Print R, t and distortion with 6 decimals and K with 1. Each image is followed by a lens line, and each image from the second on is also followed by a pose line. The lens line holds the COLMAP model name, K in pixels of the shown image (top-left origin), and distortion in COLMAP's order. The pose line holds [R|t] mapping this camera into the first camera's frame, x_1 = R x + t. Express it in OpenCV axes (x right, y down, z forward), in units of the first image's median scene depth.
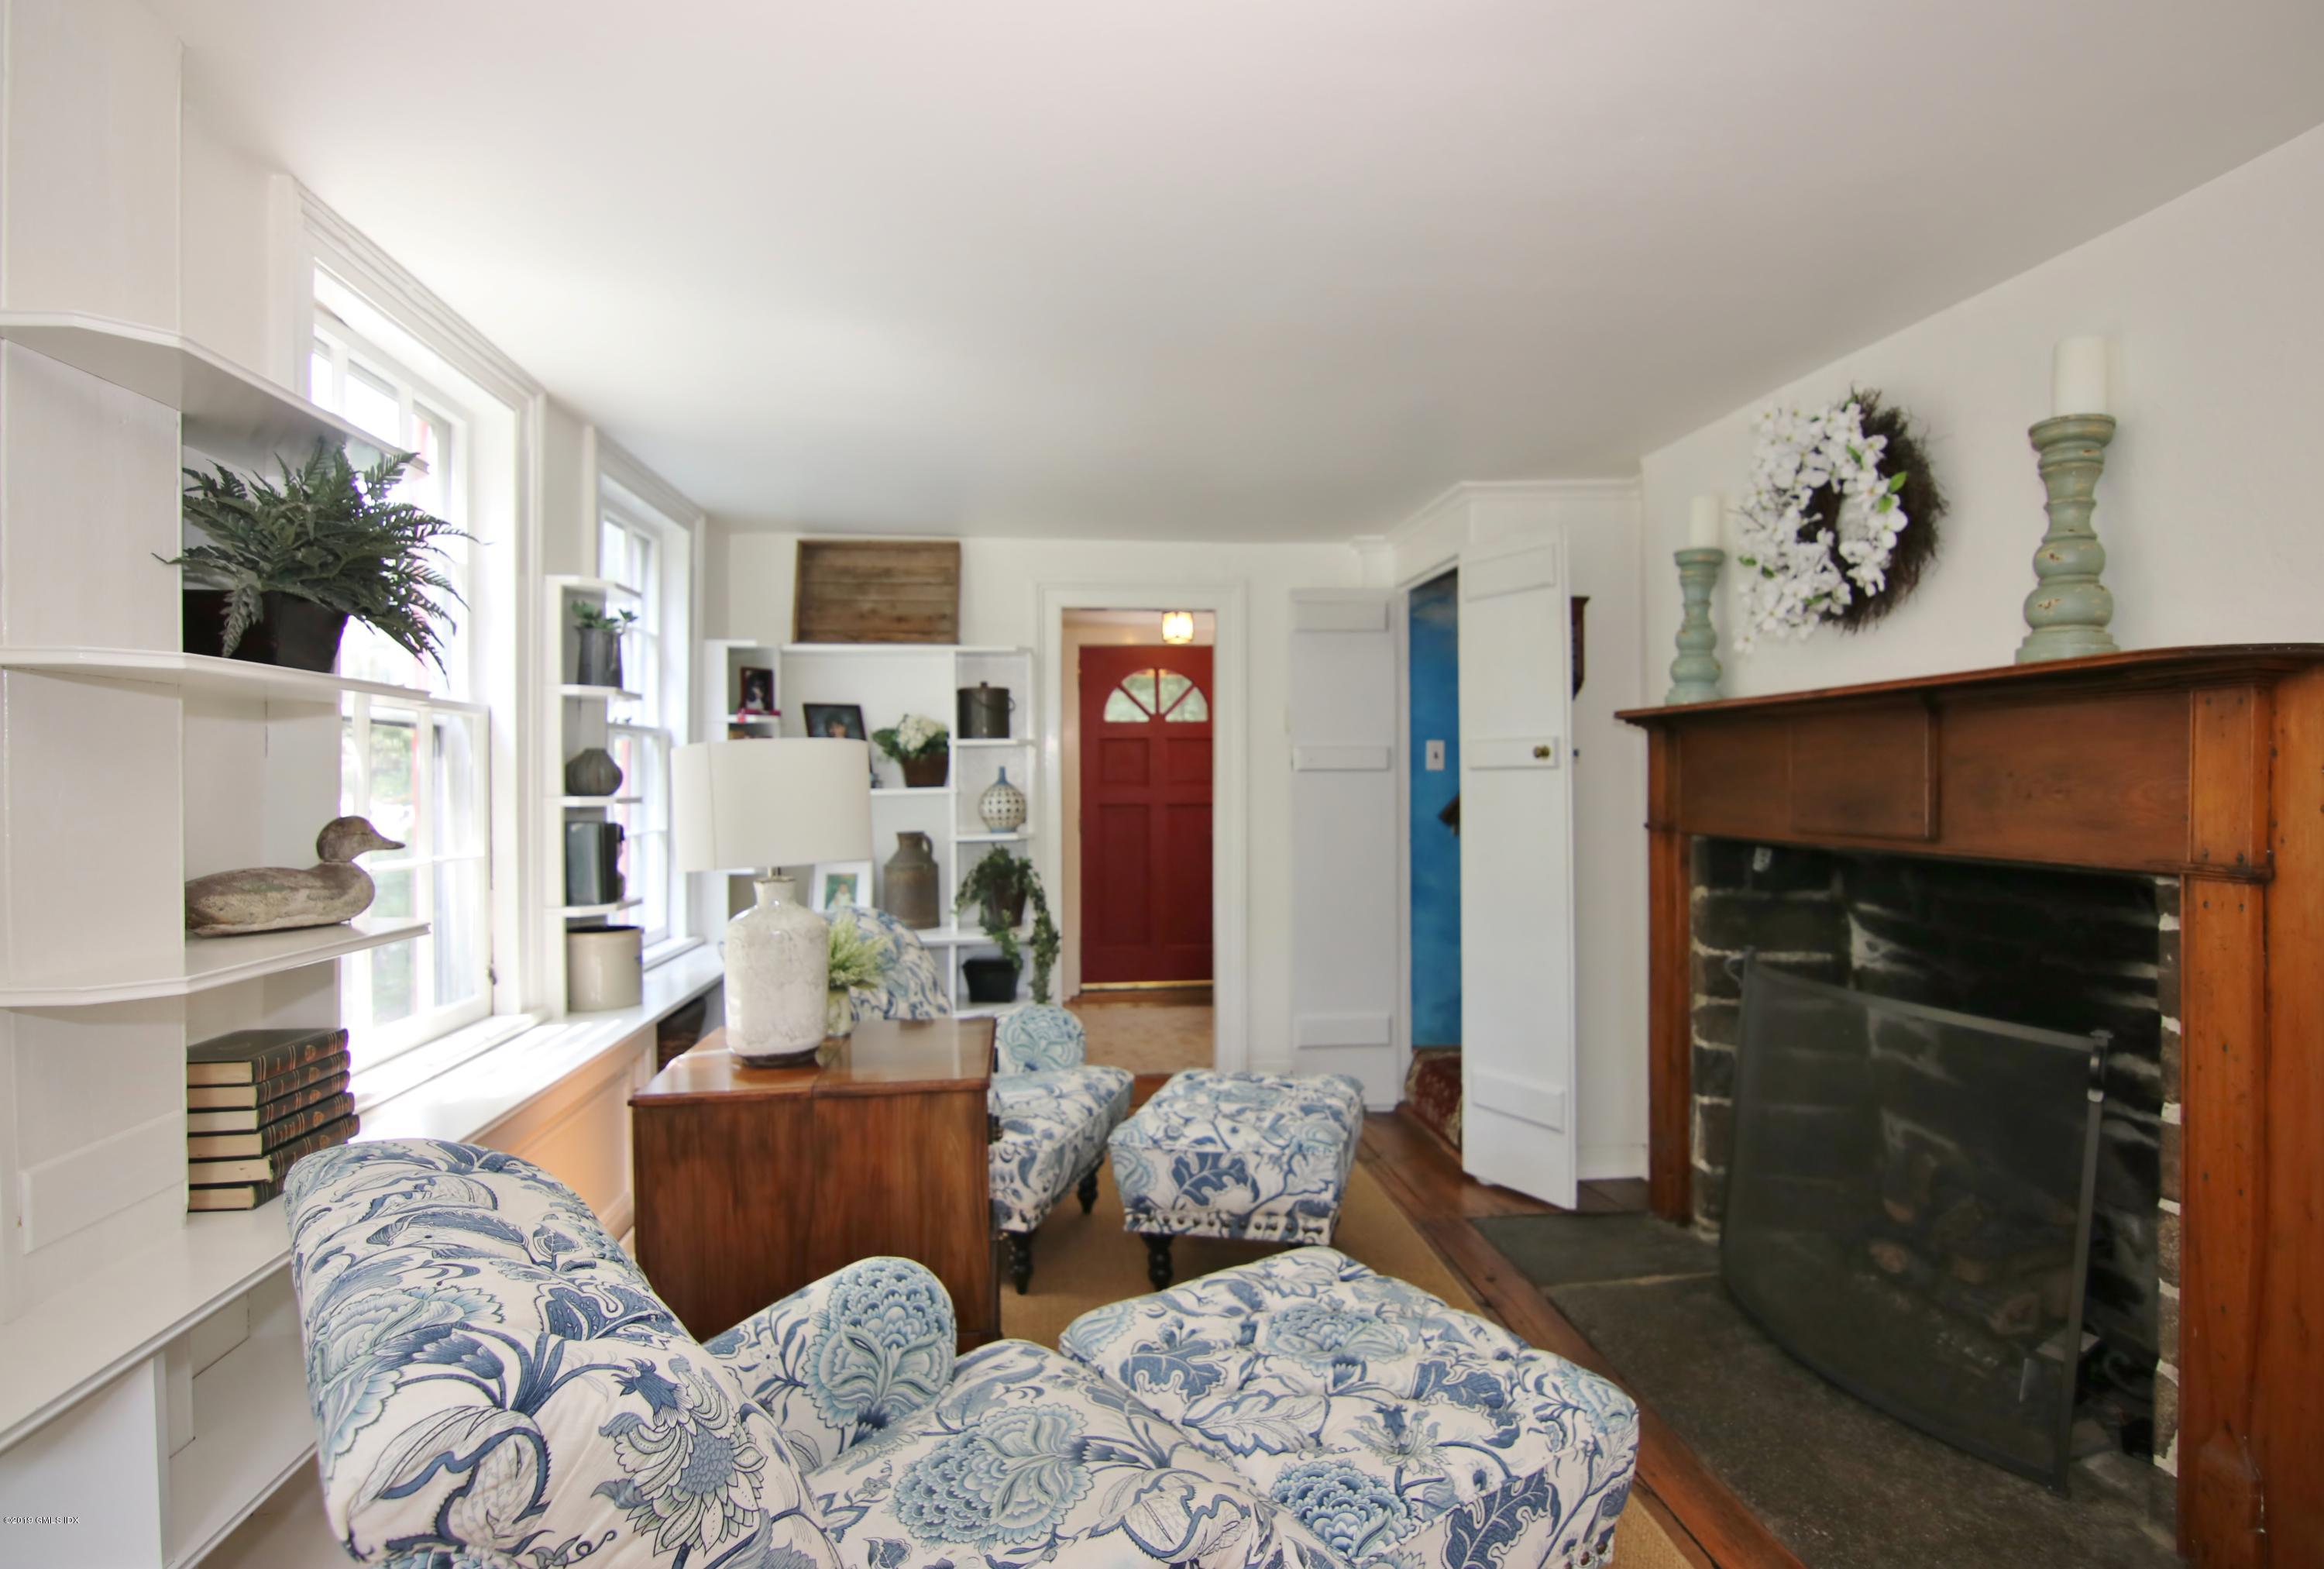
lens RADIAL K [[1199.3, 0, 1157.0], [0, 1199.3, 776.5], [0, 0, 1]] dist [0.000660, -0.000568]
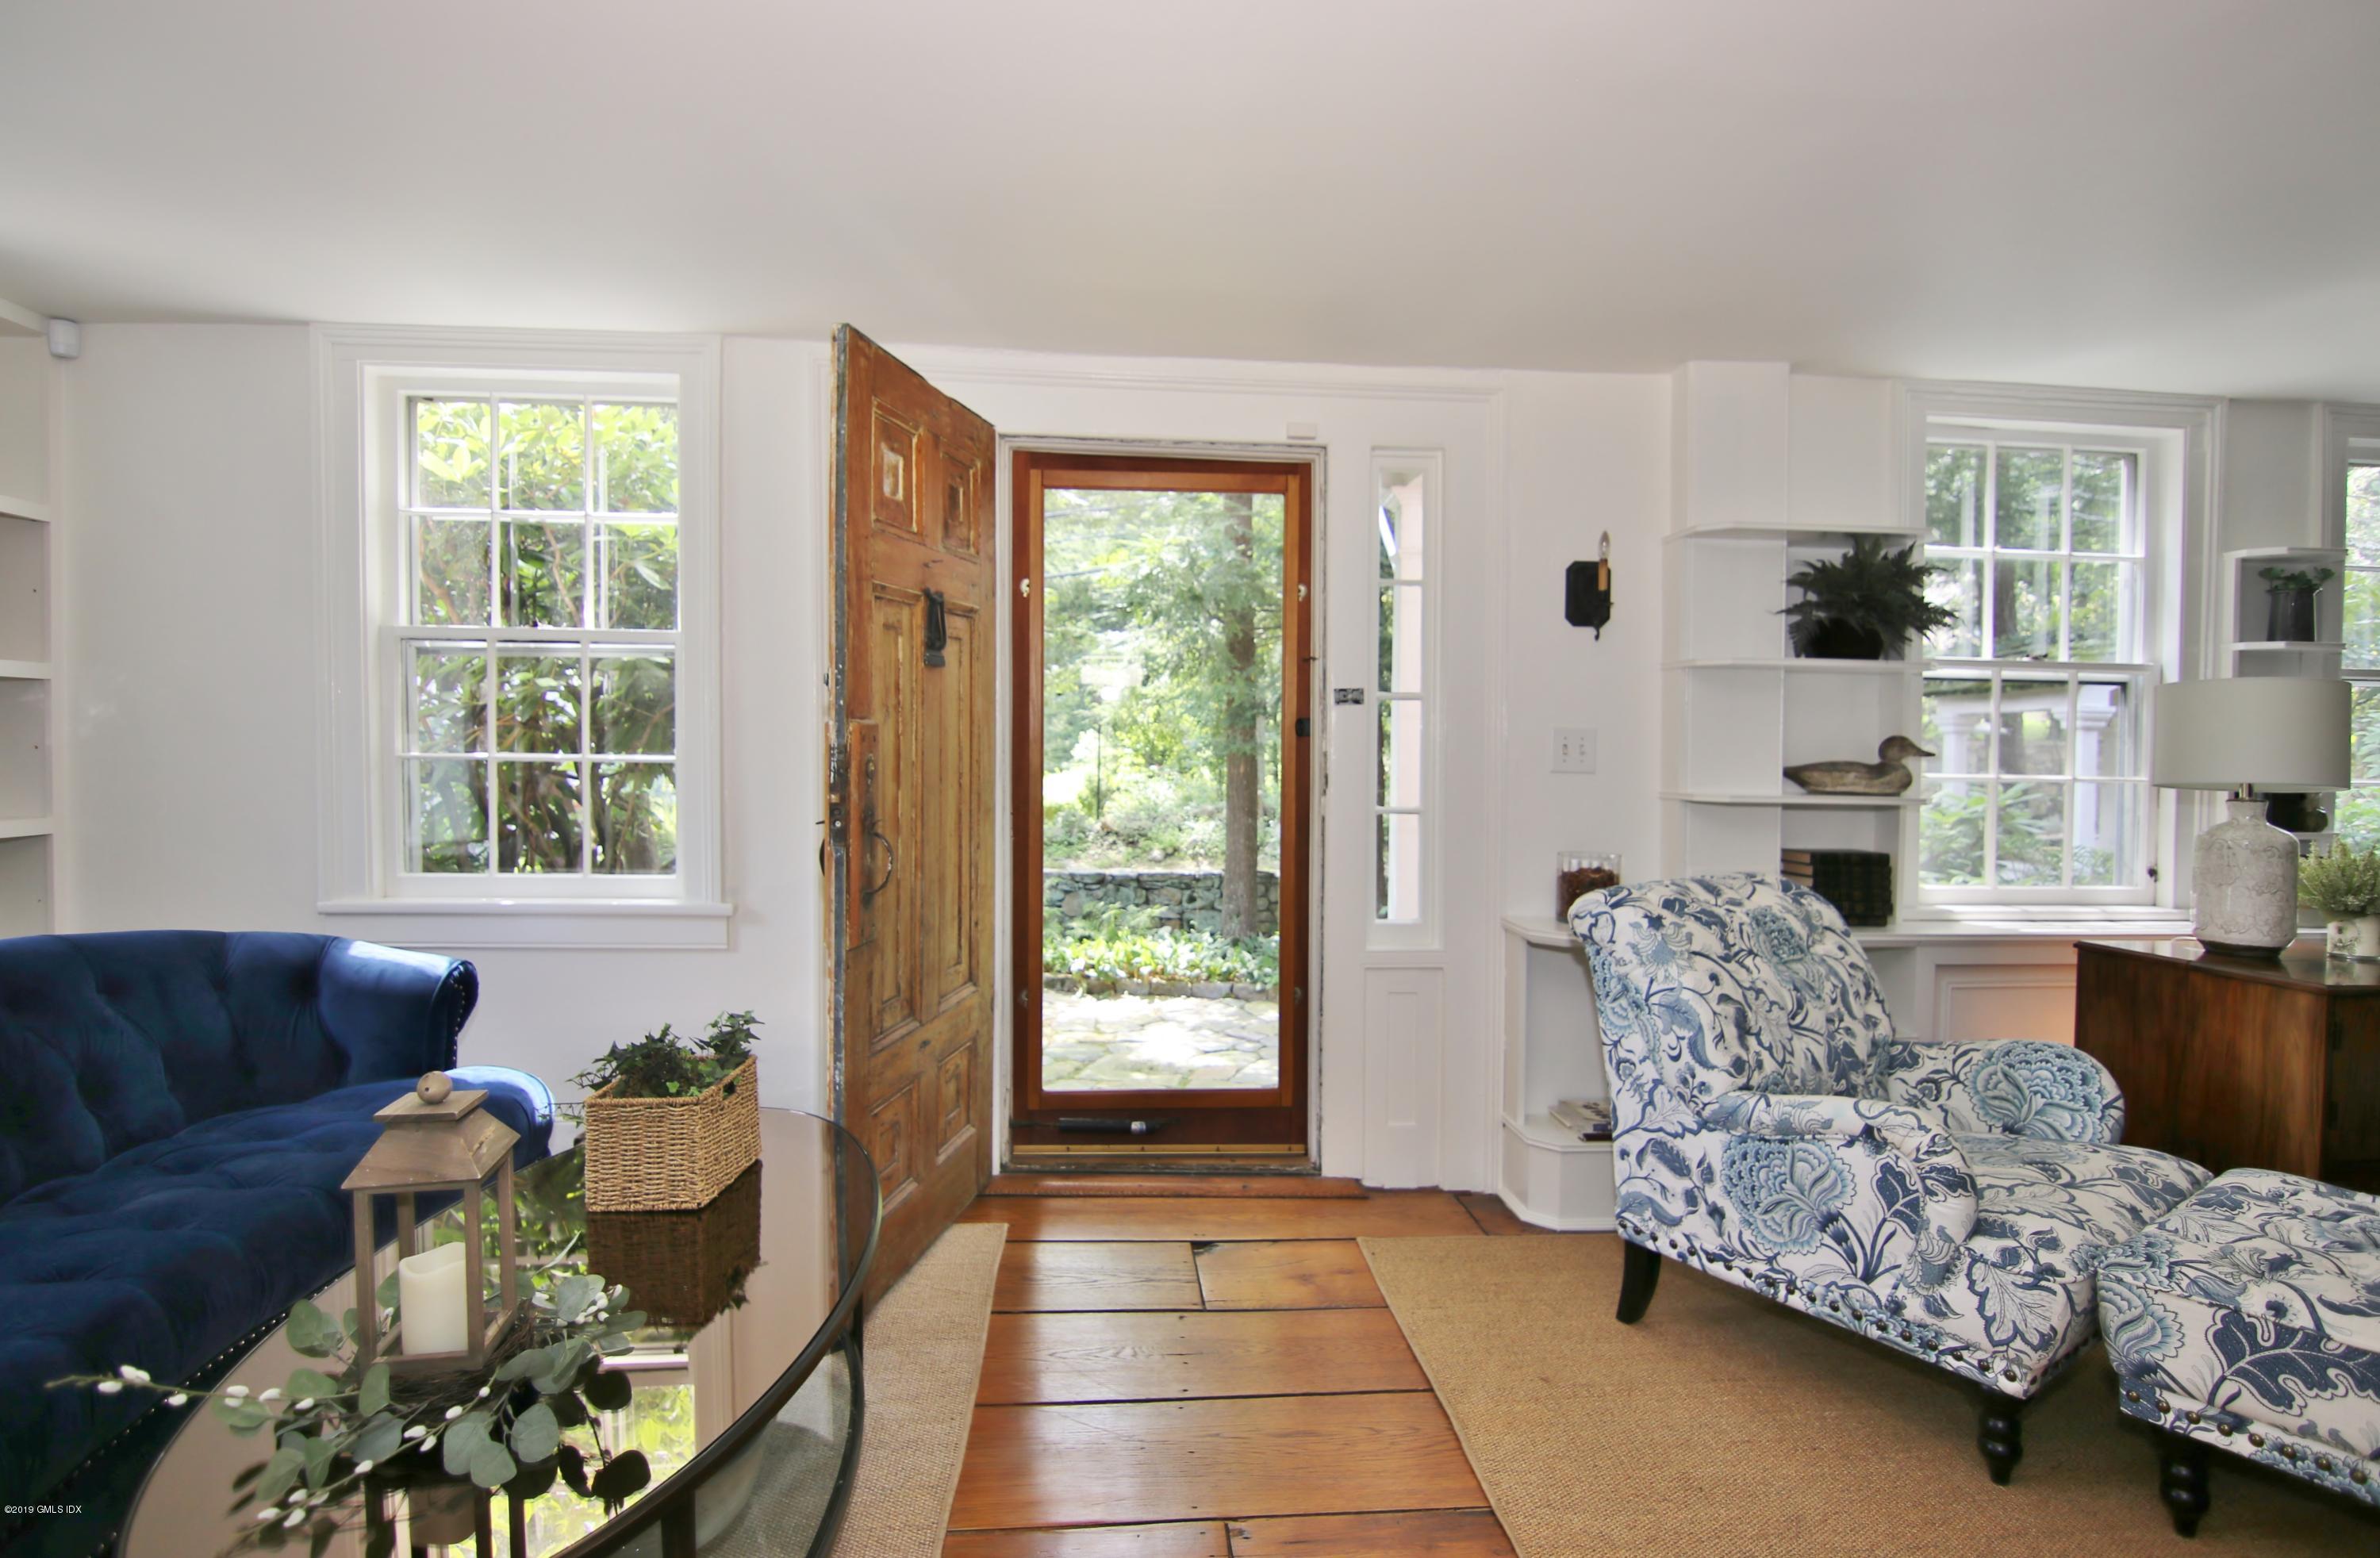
lens RADIAL K [[1236.1, 0, 1196.3], [0, 1236.1, 775.4], [0, 0, 1]] dist [0.001309, -0.000394]
pose [[-0.020789, 0.025018, -0.999471, 1.336211], [-0.012938, 0.999596, 0.025290, 0.066102], [0.999700, 0.013457, -0.020456, 0.005956]]
